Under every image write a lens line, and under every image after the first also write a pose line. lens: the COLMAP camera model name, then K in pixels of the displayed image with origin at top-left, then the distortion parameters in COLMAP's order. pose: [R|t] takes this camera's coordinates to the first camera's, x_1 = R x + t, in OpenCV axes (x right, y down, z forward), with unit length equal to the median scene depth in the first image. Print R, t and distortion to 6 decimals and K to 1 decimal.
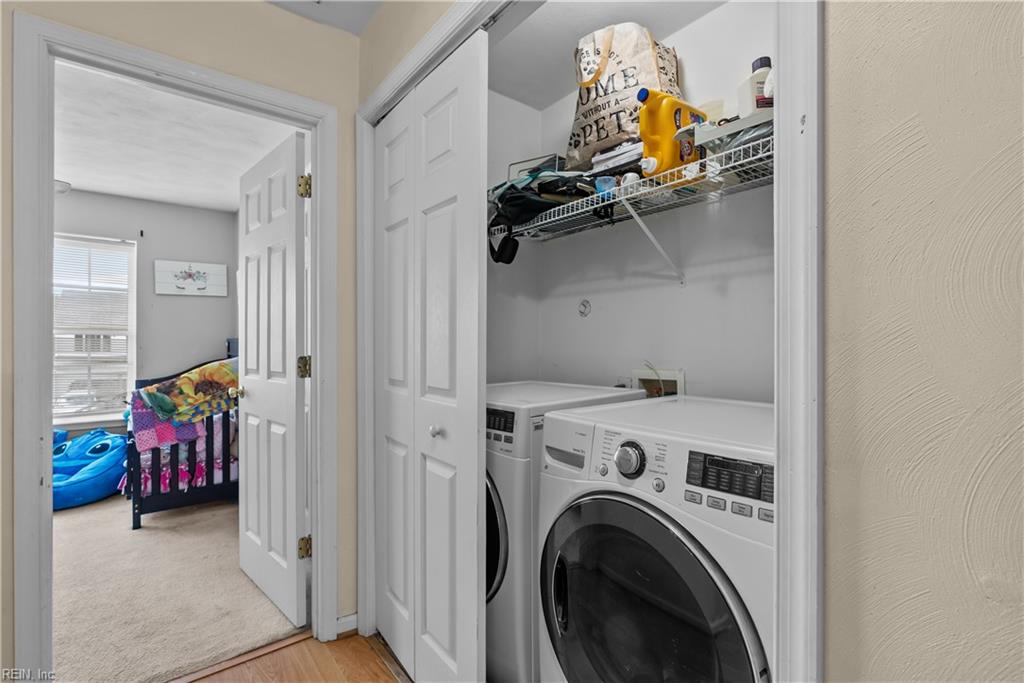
lens RADIAL K [[463.5, 0, 513.9], [0, 463.5, 332.3], [0, 0, 1]] dist [-0.004977, 0.000473]
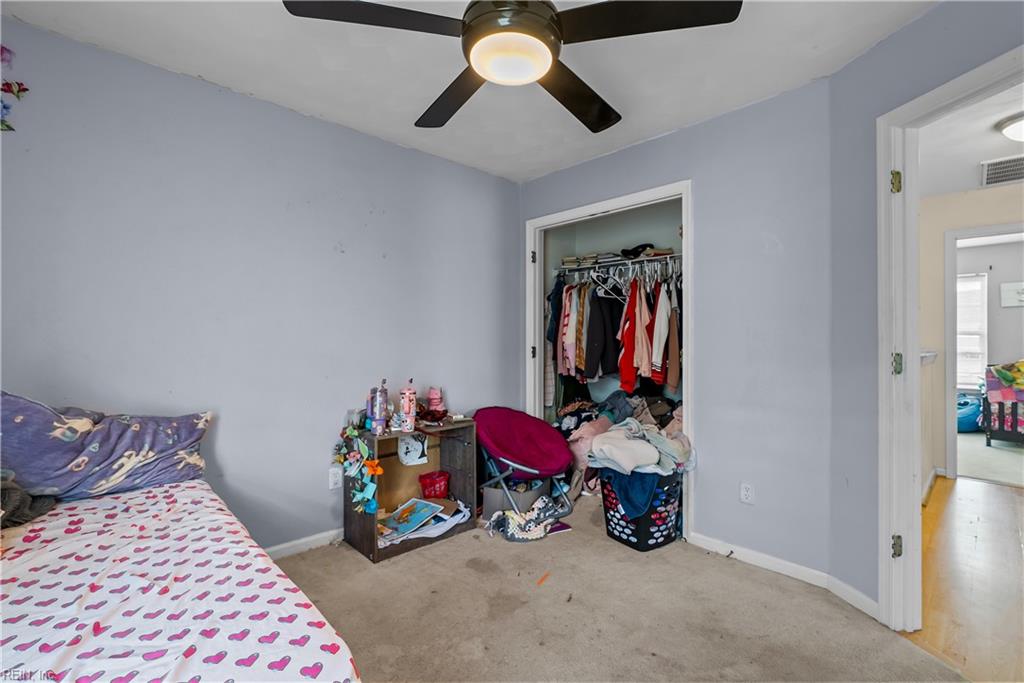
lens RADIAL K [[463.5, 0, 513.9], [0, 463.5, 332.3], [0, 0, 1]] dist [-0.004977, 0.000473]
pose [[0.093725, -0.003726, -0.995591, 0.733694], [0.000107, 0.999993, -0.003732, 0.000409], [0.995598, 0.000243, 0.093725, -0.926993]]
